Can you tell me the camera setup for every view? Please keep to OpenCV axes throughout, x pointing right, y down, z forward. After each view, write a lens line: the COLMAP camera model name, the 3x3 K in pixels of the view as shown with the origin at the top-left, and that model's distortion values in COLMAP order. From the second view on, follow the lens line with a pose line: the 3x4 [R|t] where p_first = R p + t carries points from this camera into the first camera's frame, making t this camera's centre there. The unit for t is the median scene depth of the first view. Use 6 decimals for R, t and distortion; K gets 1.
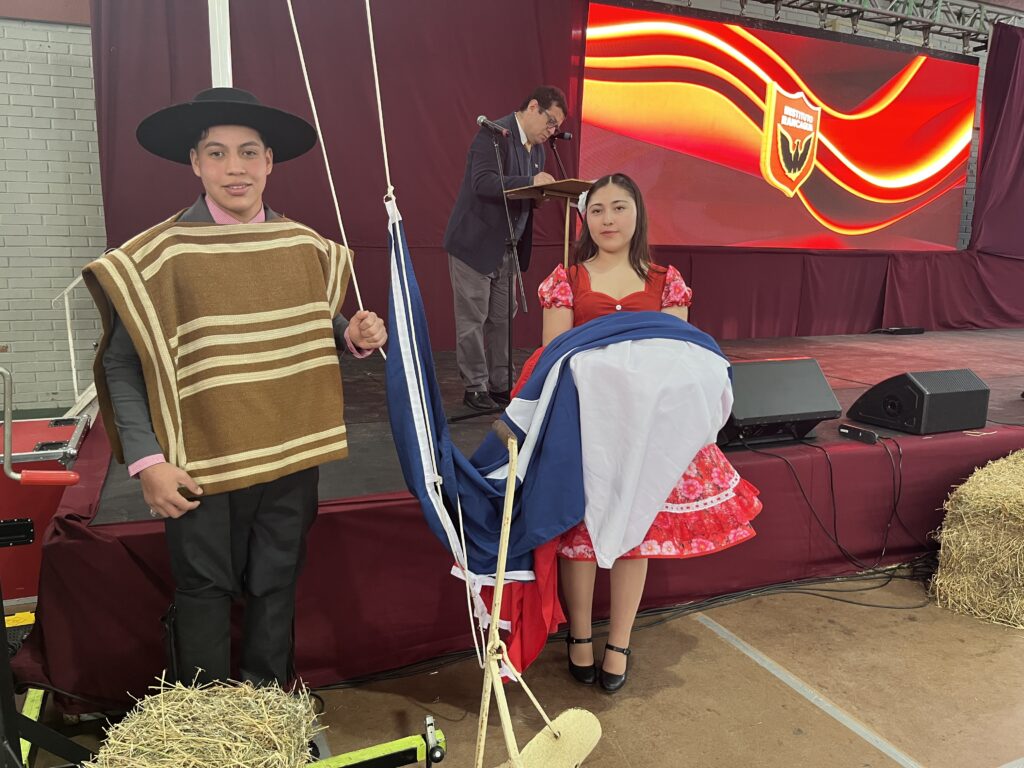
lens RADIAL K [[762.5, 0, 512.0], [0, 762.5, 384.0], [0, 0, 1]] dist [0.056363, -0.082726]
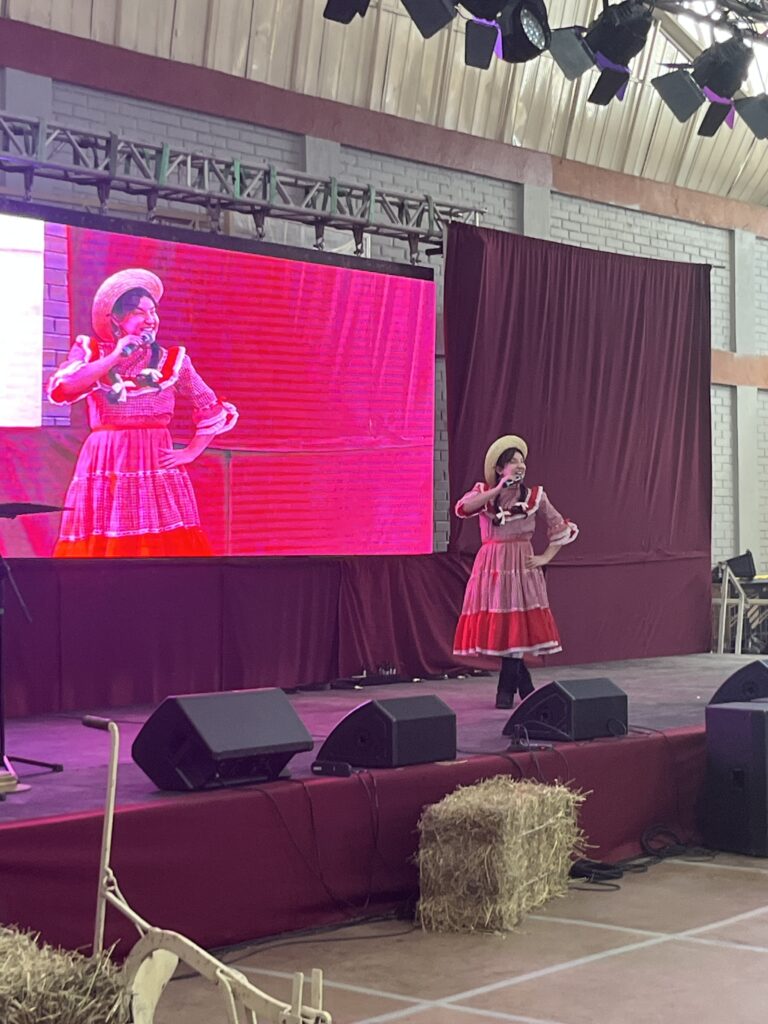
lens RADIAL K [[2061.7, 0, 384.0], [0, 2061.7, 512.0], [0, 0, 1]] dist [0.045902, 0.064232]
pose [[0.890549, -0.019895, 0.454452, -0.562454], [0.104902, 0.981097, -0.162617, 0.160161], [-0.442626, 0.192491, 0.875802, -1.152436]]
